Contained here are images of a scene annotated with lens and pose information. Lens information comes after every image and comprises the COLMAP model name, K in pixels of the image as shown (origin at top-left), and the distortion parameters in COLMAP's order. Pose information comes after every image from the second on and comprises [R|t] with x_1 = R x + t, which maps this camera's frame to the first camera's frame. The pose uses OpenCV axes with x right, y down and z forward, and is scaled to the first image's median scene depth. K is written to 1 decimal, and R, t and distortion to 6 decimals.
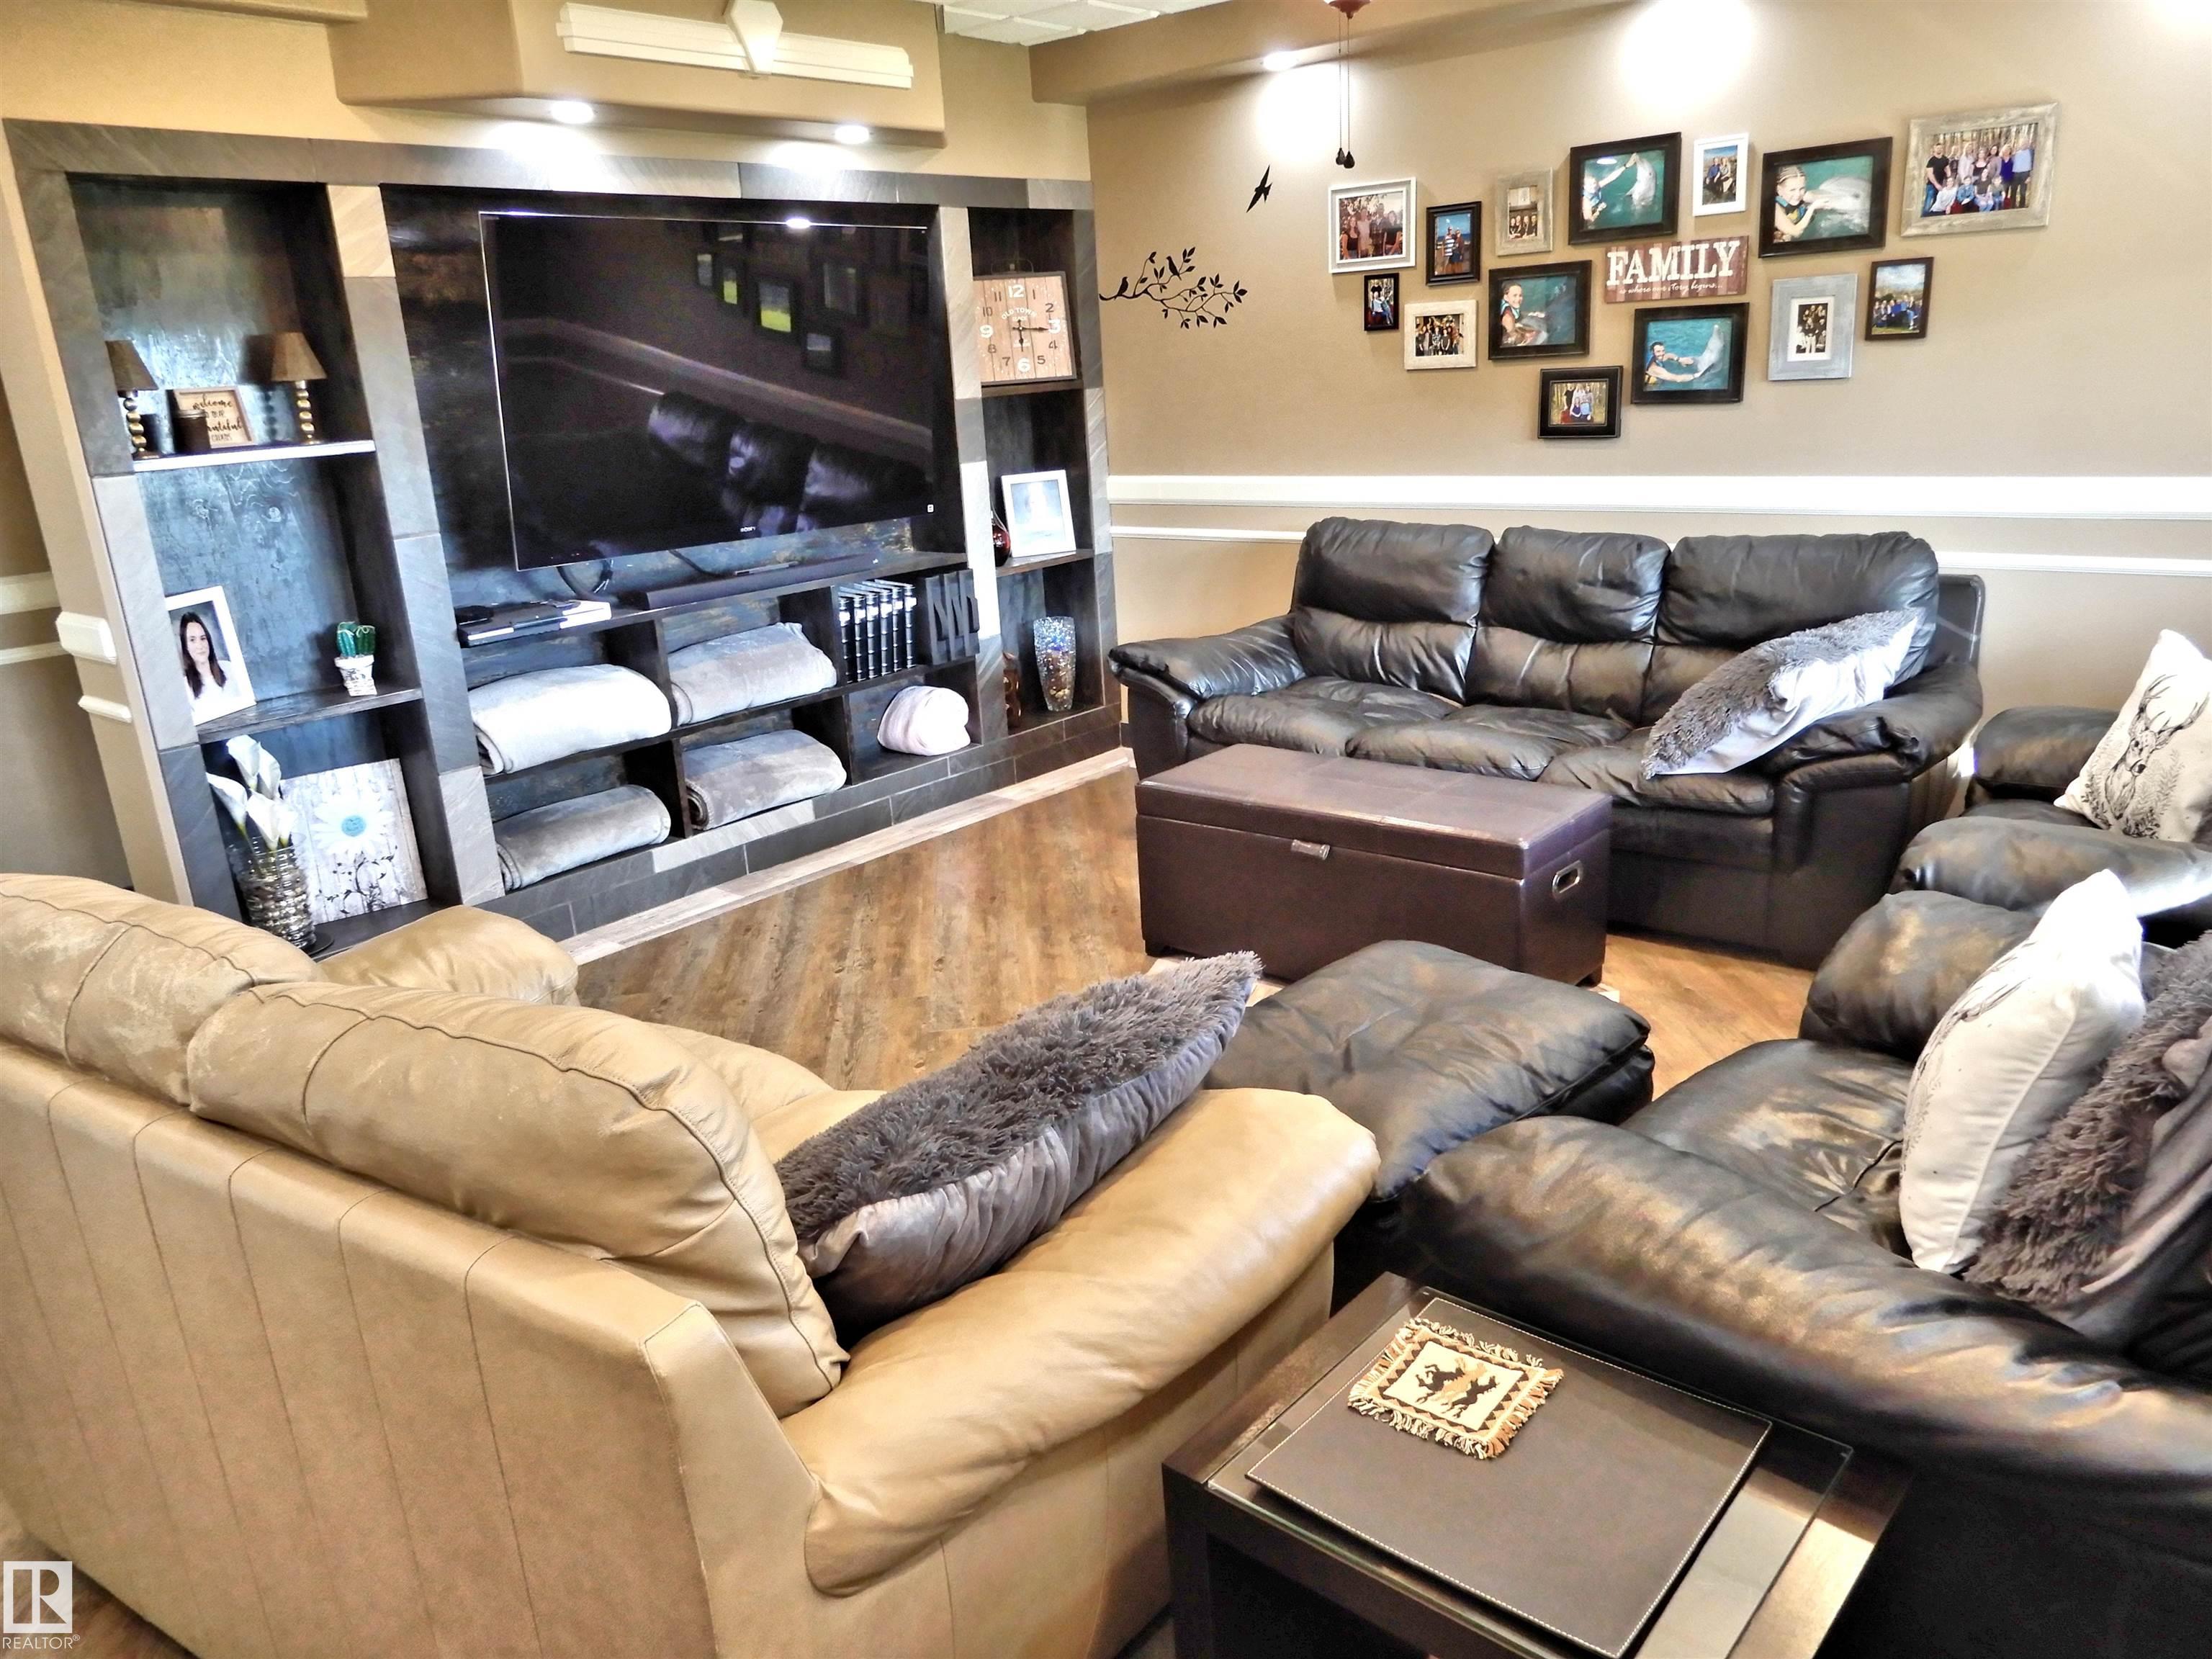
lens RADIAL K [[1577.8, 0, 1117.4], [0, 1577.8, 830.7], [0, 0, 1]] dist [0.003071, -0.001311]
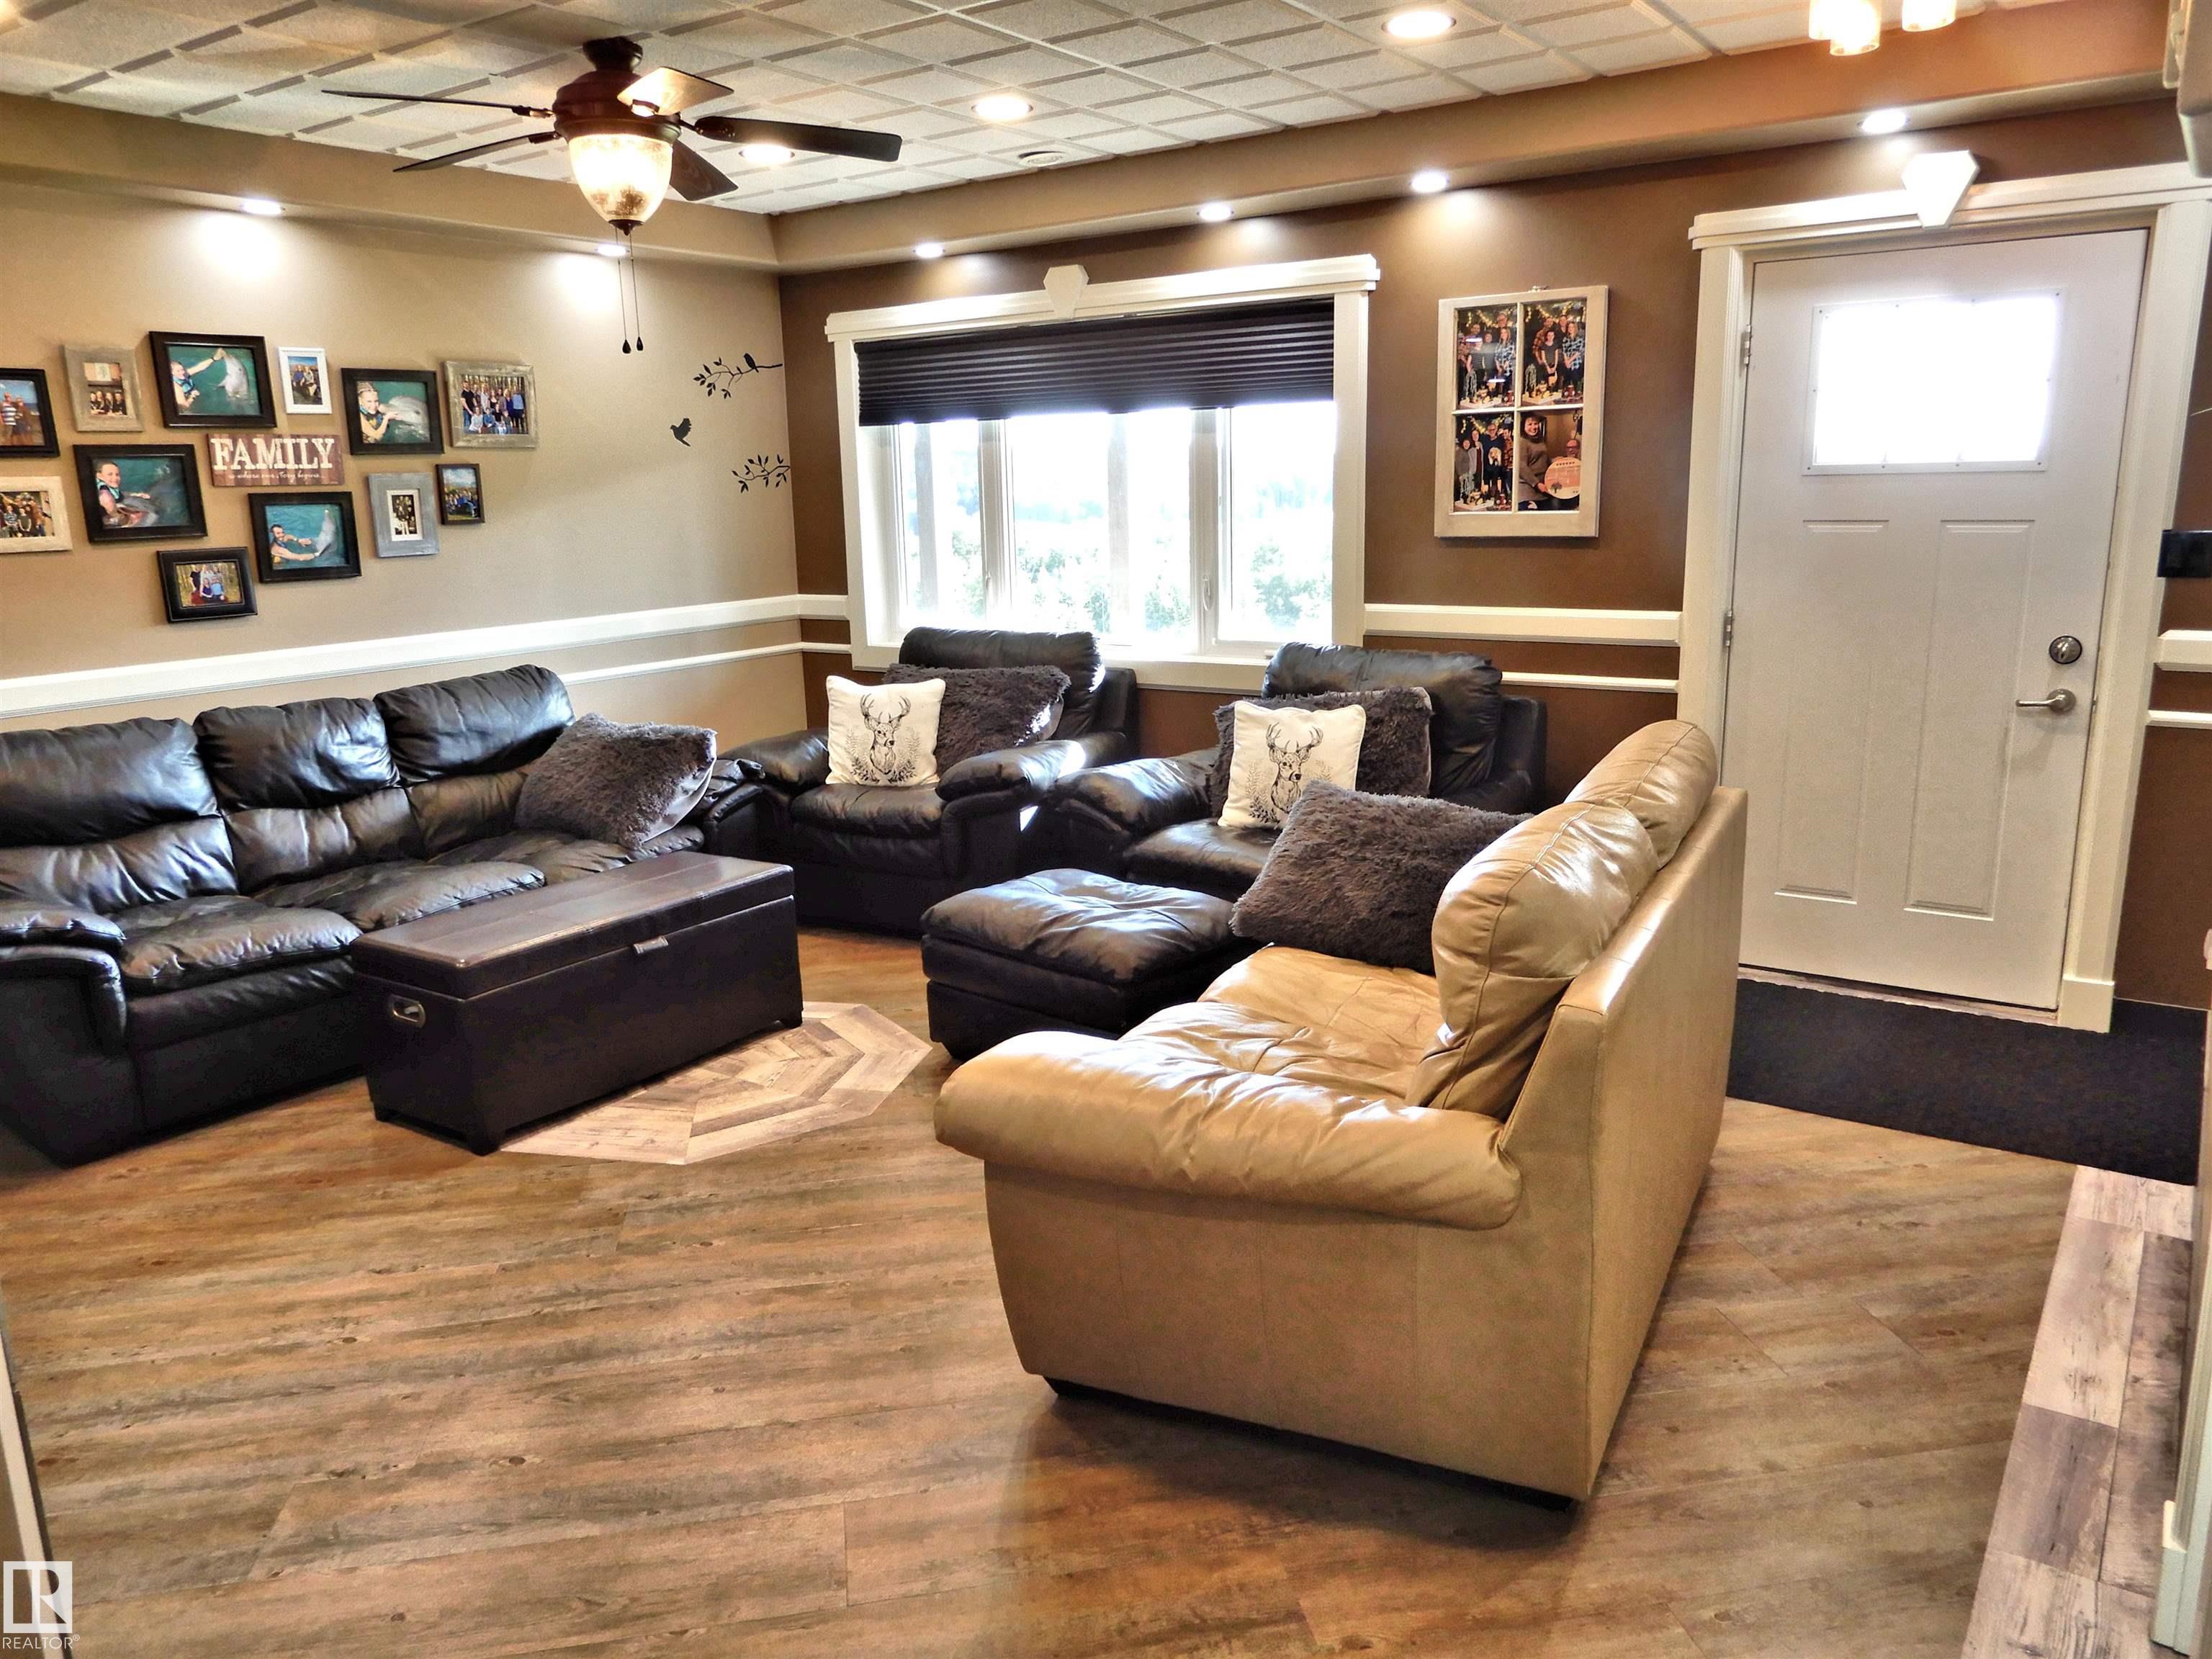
lens RADIAL K [[1577.8, 0, 1117.0], [0, 1577.8, 830.5], [0, 0, 1]] dist [0.003071, -0.001311]
pose [[-0.091501, -0.156427, 0.983442, -0.802095], [0.324537, 0.928981, 0.177959, -0.125959], [-0.941437, 0.335446, -0.034236, 0.583289]]
